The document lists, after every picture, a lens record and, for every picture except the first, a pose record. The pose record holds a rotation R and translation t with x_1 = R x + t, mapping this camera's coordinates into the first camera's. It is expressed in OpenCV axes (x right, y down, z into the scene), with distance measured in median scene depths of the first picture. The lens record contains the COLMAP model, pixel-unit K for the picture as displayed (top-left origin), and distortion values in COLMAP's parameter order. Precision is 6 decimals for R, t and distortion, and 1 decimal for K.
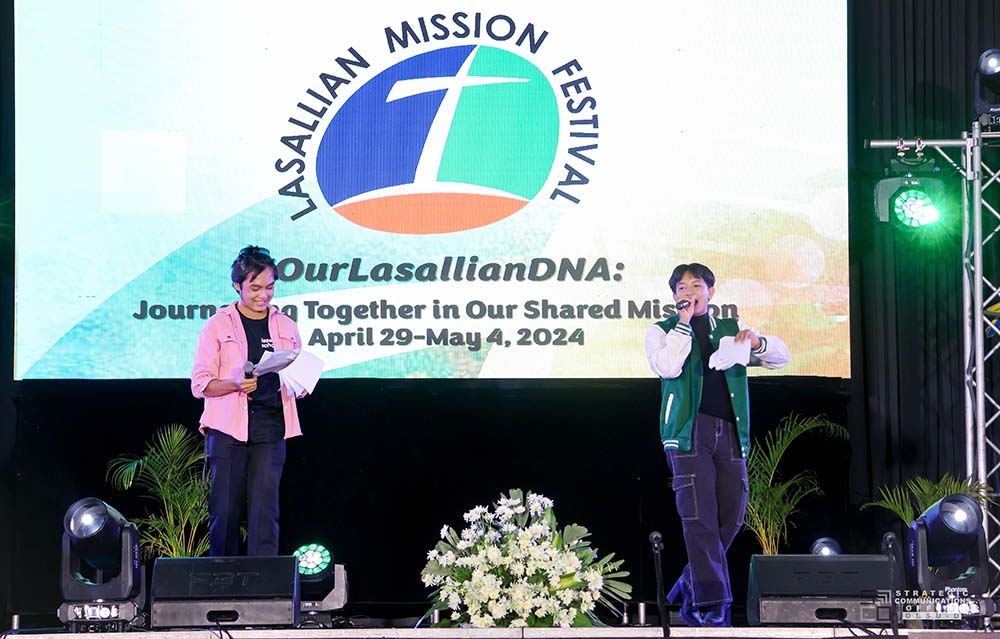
lens RADIAL K [[3153.0, 0, 499.8], [0, 3153.0, 319.6], [0, 0, 1]] dist [0.072491, 0.000000]
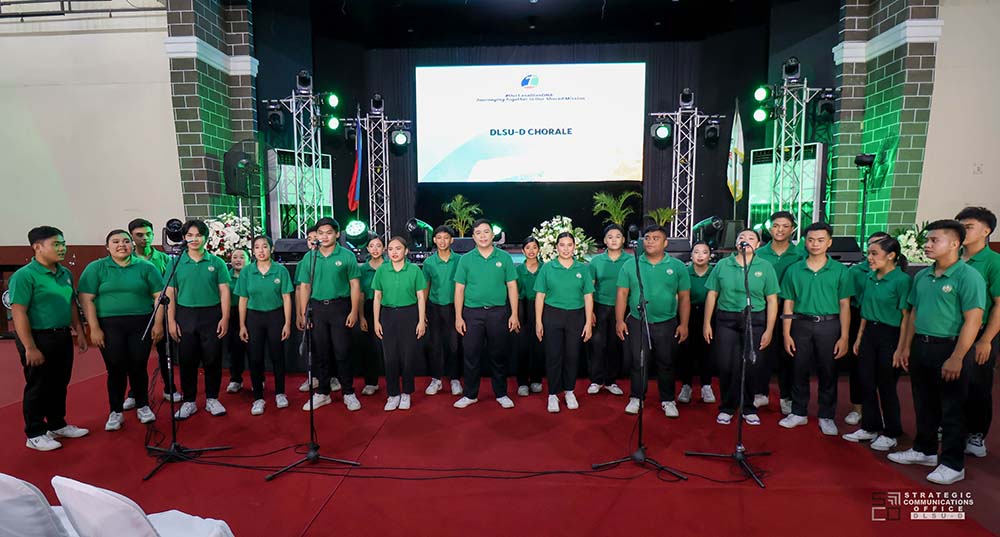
lens RADIAL K [[561.3, 0, 498.5], [0, 561.3, 267.4], [0, 0, 1]] dist [0.000631, -0.000001]
pose [[0.997643, 0.002666, -0.068563, -0.014746], [0.008377, 0.987037, 0.160274, 0.017398], [0.068101, -0.160471, 0.984688, 0.474097]]
